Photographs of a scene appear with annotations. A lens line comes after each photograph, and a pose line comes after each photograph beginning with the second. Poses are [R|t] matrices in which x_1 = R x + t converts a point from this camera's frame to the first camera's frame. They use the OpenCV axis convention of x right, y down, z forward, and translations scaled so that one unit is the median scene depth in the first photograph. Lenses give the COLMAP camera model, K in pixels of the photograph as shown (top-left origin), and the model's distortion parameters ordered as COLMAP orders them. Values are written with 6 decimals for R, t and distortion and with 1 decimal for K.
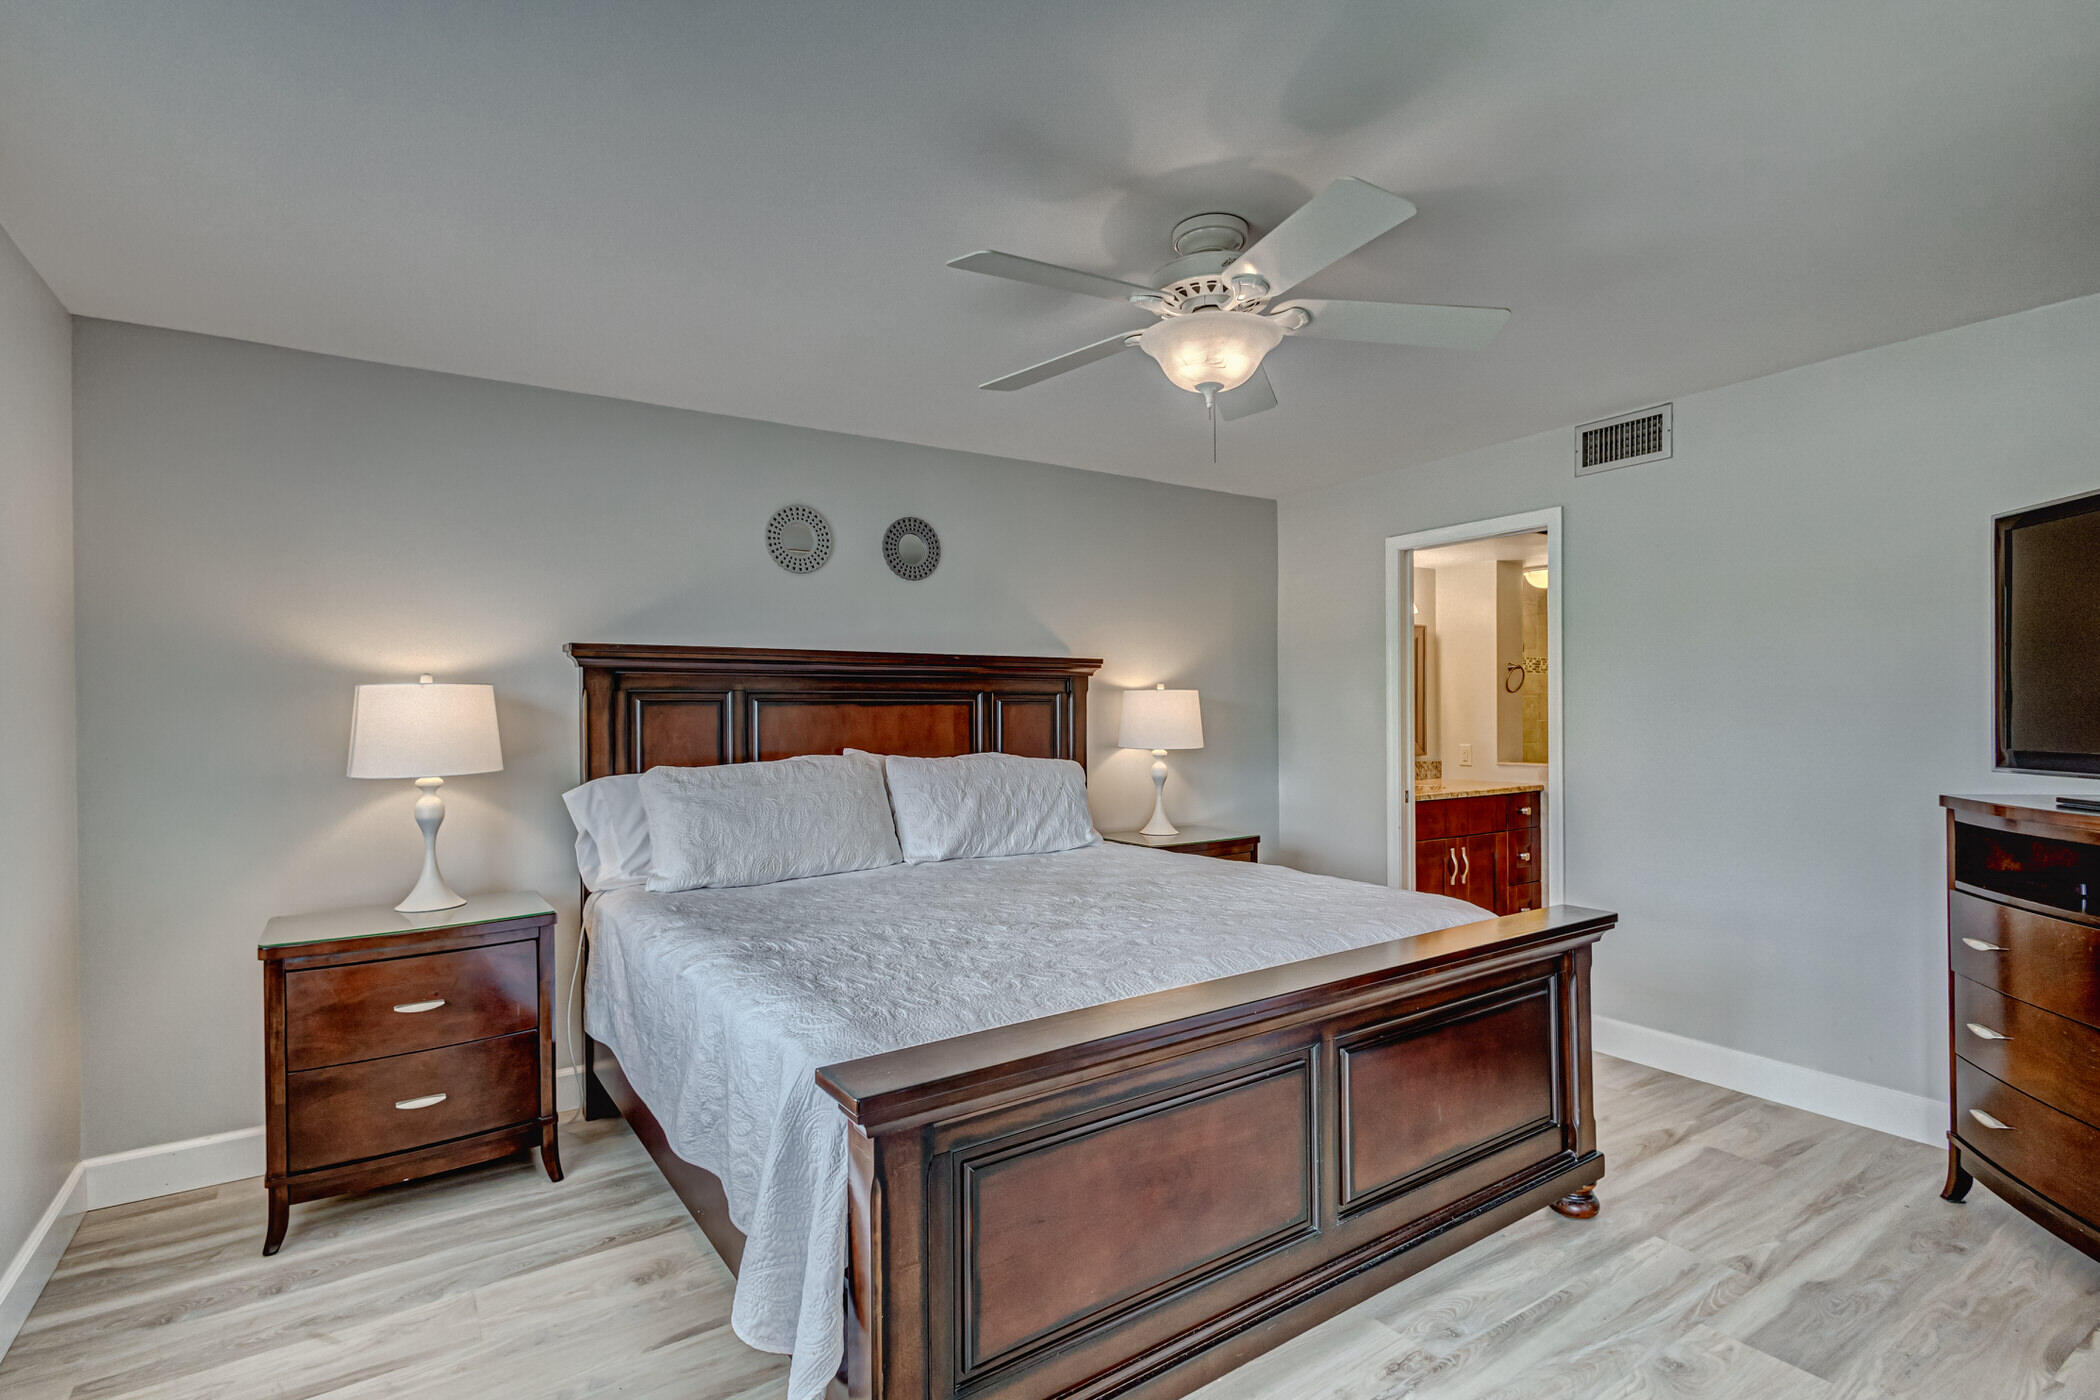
lens RADIAL K [[992.6, 0, 1046.7], [0, 992.6, 709.3], [0, 0, 1]] dist [0.023052, -0.006720]
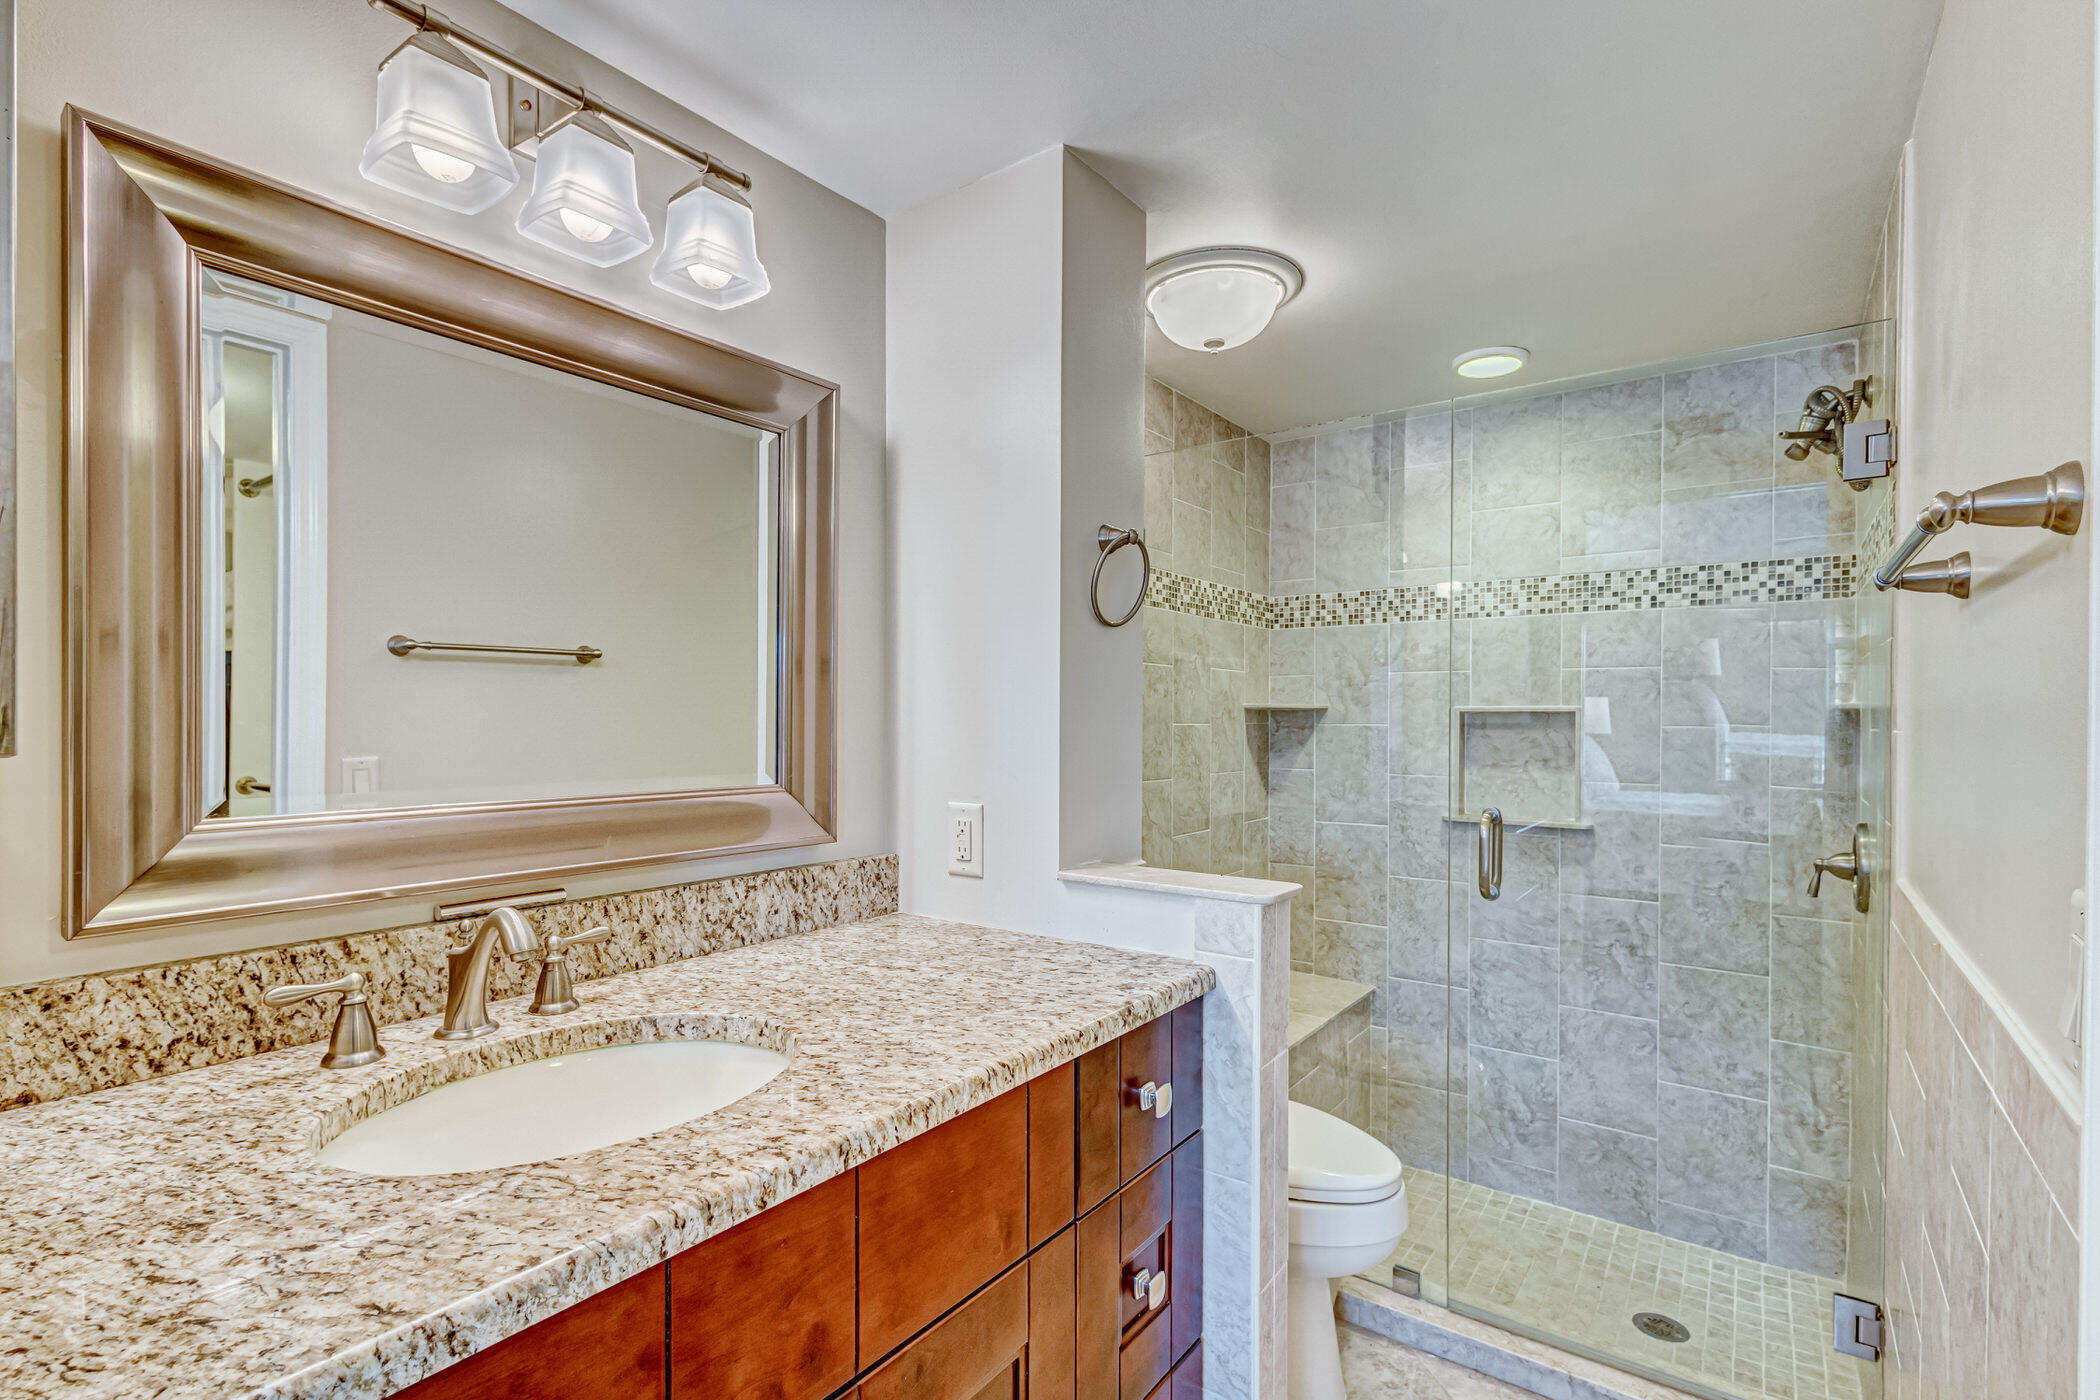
lens RADIAL K [[992.6, 0, 1039.9], [0, 992.6, 718.3], [0, 0, 1]] dist [0.023052, -0.006720]
pose [[0.940389, 0.005460, 0.340057, 0.348735], [-0.006876, 0.999972, 0.002960, 0.010020], [-0.340032, -0.005122, 0.940400, 0.734410]]
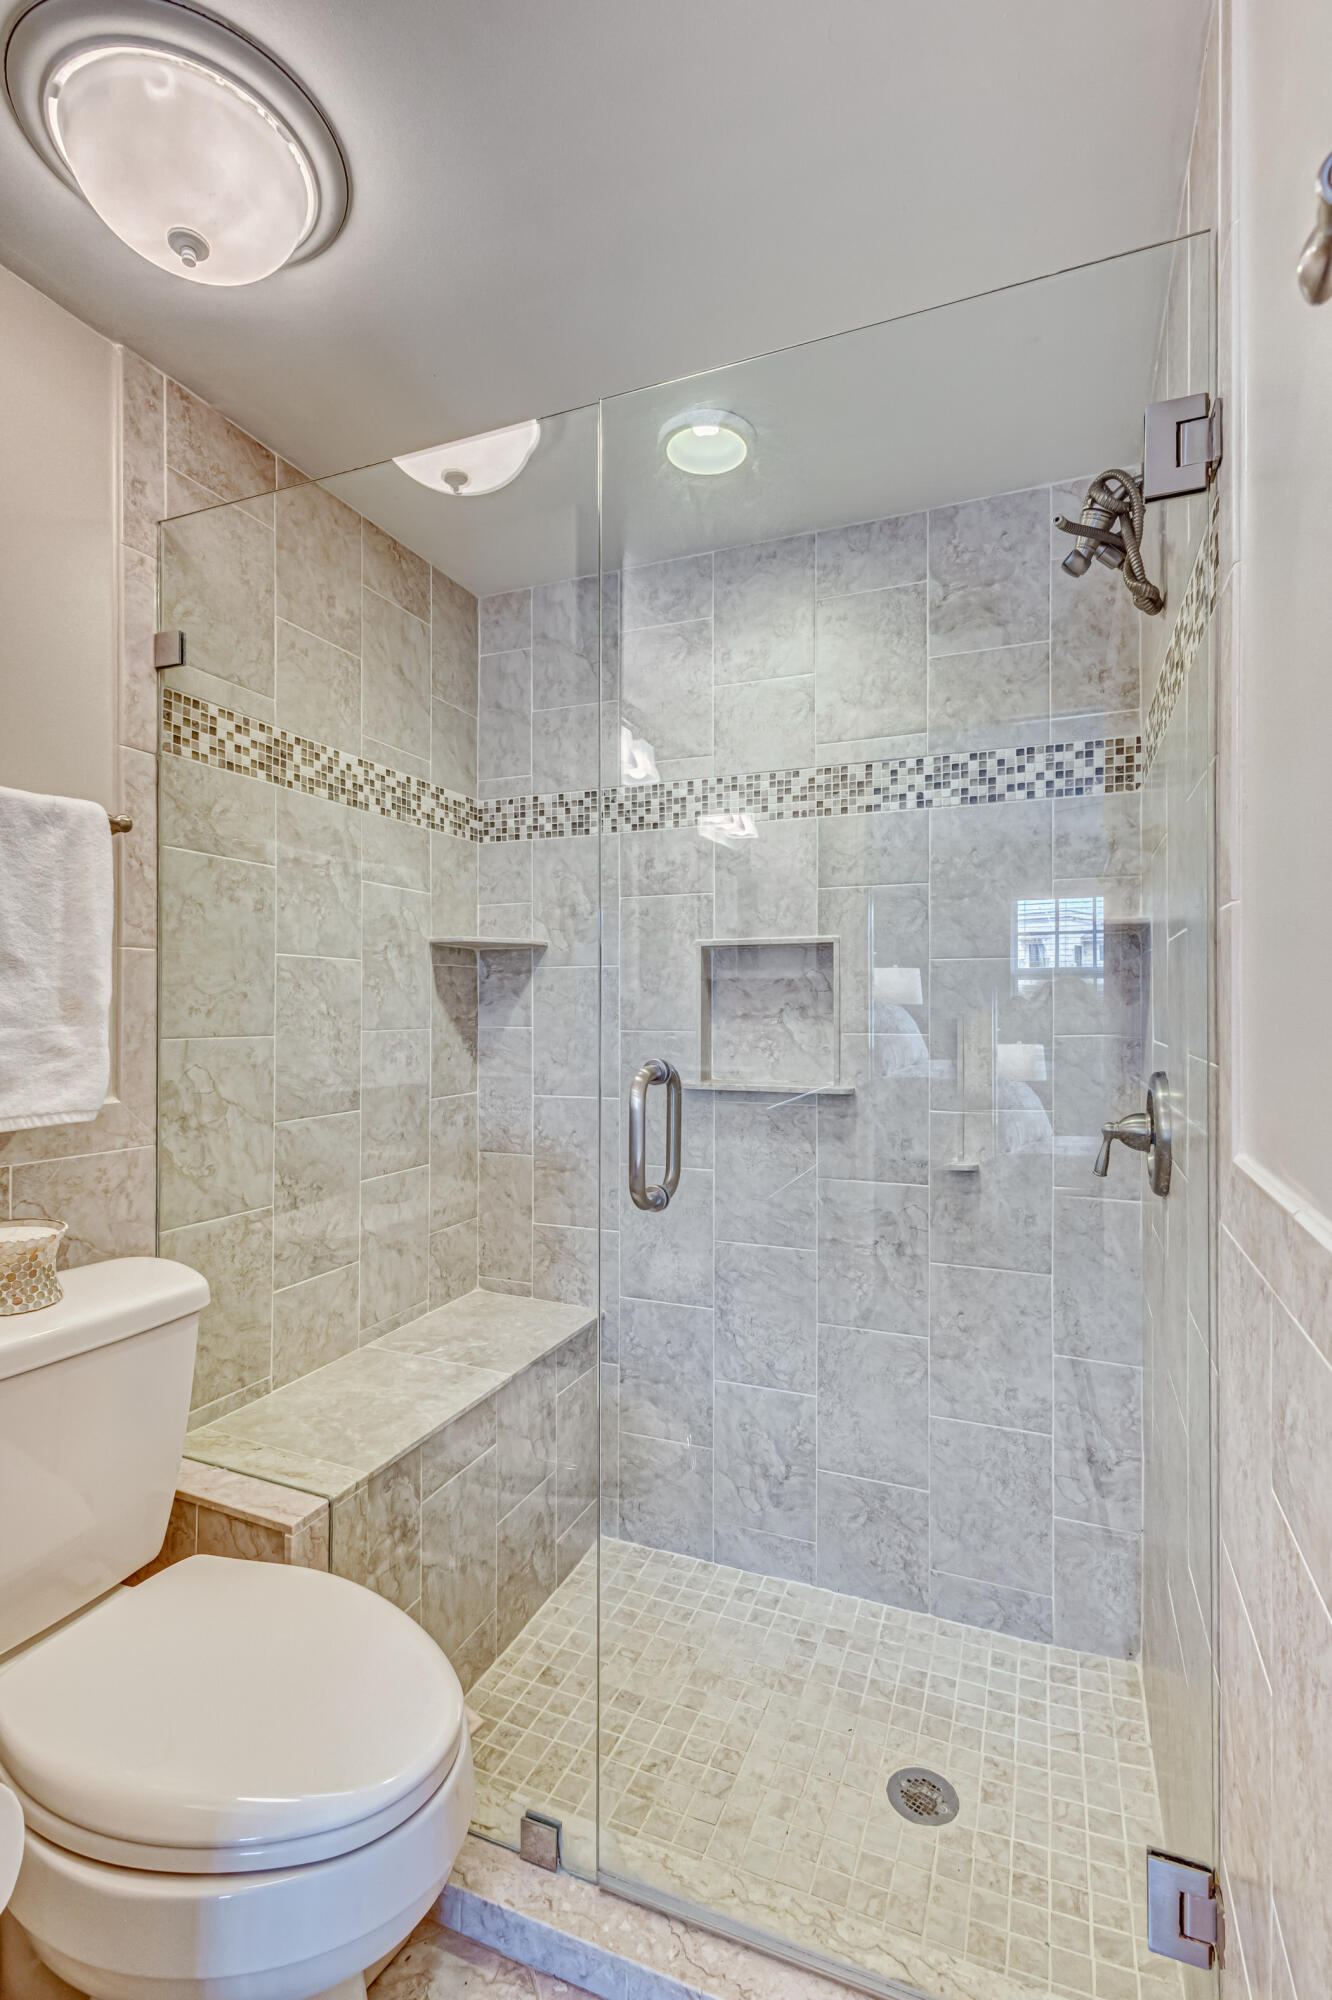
lens RADIAL K [[945.4, 0, 667.8], [0, 945.4, 994.5], [0, 0, 1]] dist [0.023052, -0.006720]
pose [[0.831411, 0.008444, 0.555594, 0.476778], [-0.002456, 0.999931, -0.011521, 0.026250], [-0.555653, 0.008214, 0.831374, 0.819374]]
